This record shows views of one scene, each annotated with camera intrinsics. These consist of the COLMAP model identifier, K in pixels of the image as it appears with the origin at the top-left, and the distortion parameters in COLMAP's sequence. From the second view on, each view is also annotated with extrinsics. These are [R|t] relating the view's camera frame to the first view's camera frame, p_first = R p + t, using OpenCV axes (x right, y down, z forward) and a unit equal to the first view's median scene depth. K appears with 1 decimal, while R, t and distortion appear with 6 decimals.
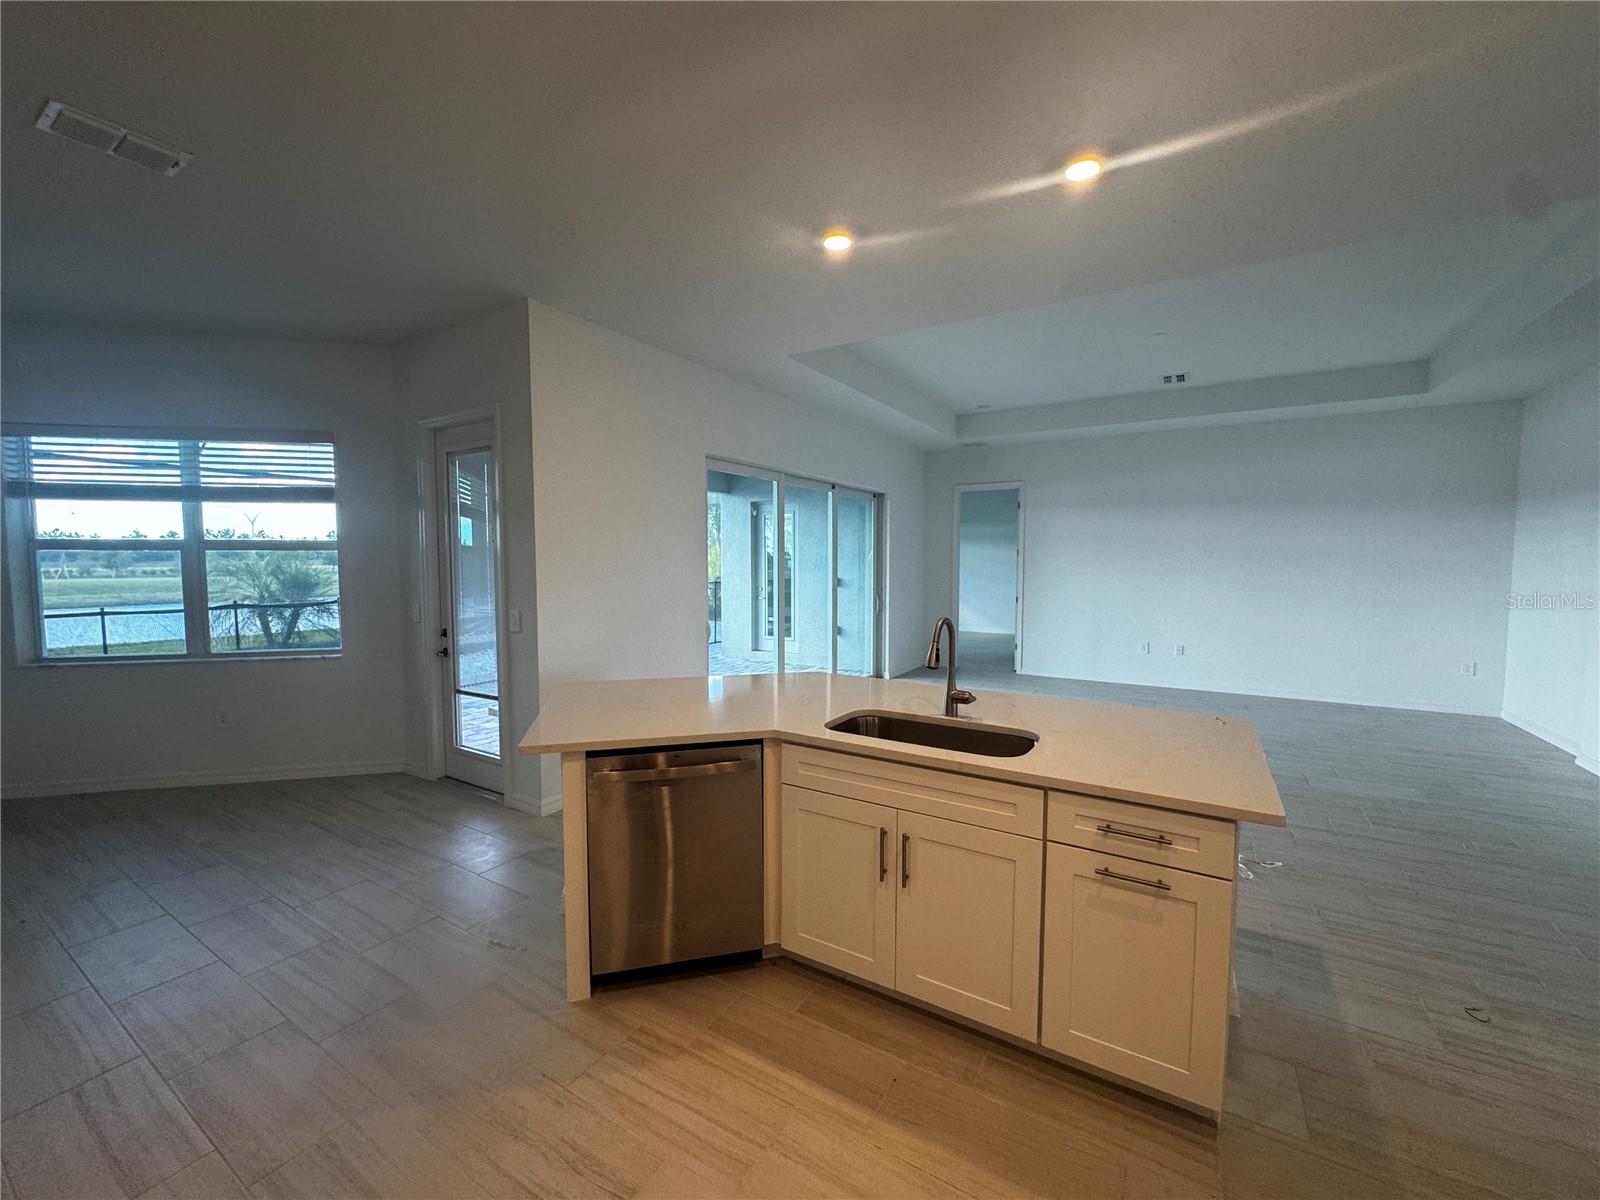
lens RADIAL K [[643.1, 0, 797.8], [0, 643.1, 596.5], [0, 0, 1]] dist [-0.003157, -0.000254]
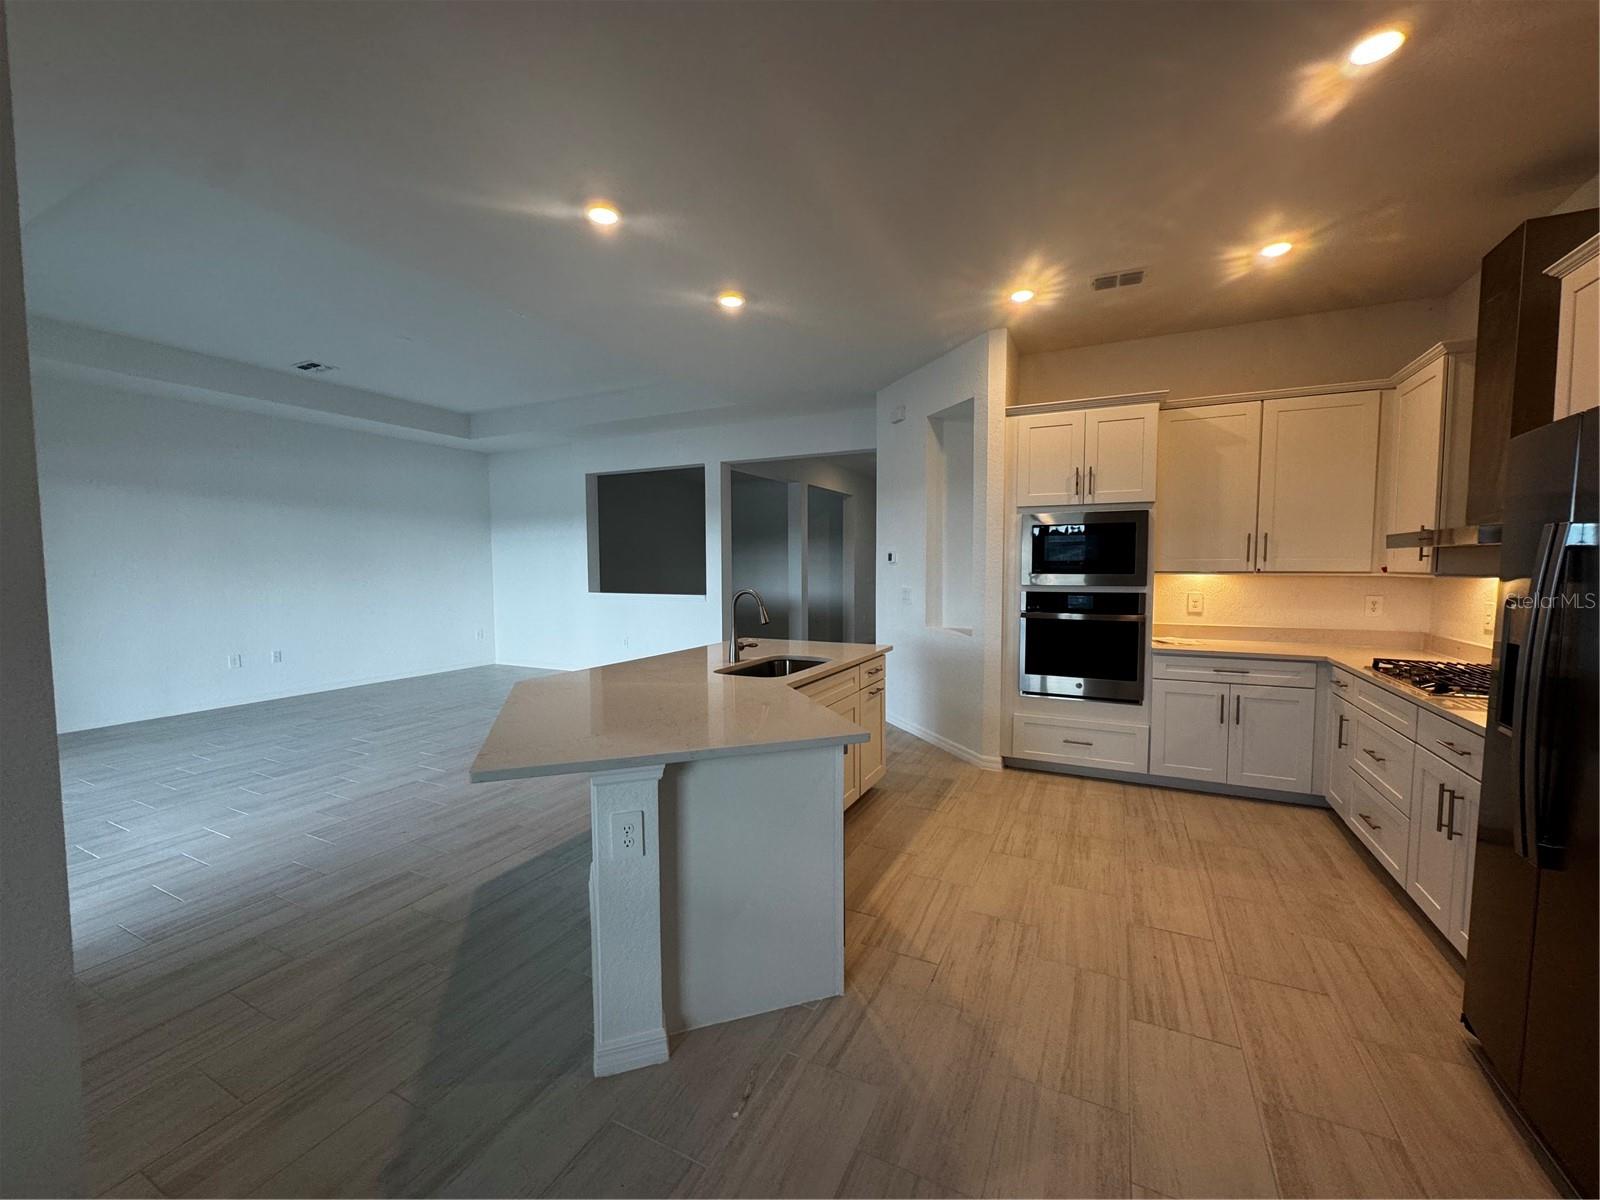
lens RADIAL K [[643.1, 0, 799.4], [0, 643.1, 594.1], [0, 0, 1]] dist [-0.003157, -0.000254]
pose [[-0.095375, -0.046767, 0.994342, -1.388733], [0.061695, 0.996698, 0.052795, -0.028032], [-0.993528, 0.066381, -0.092175, 1.203801]]
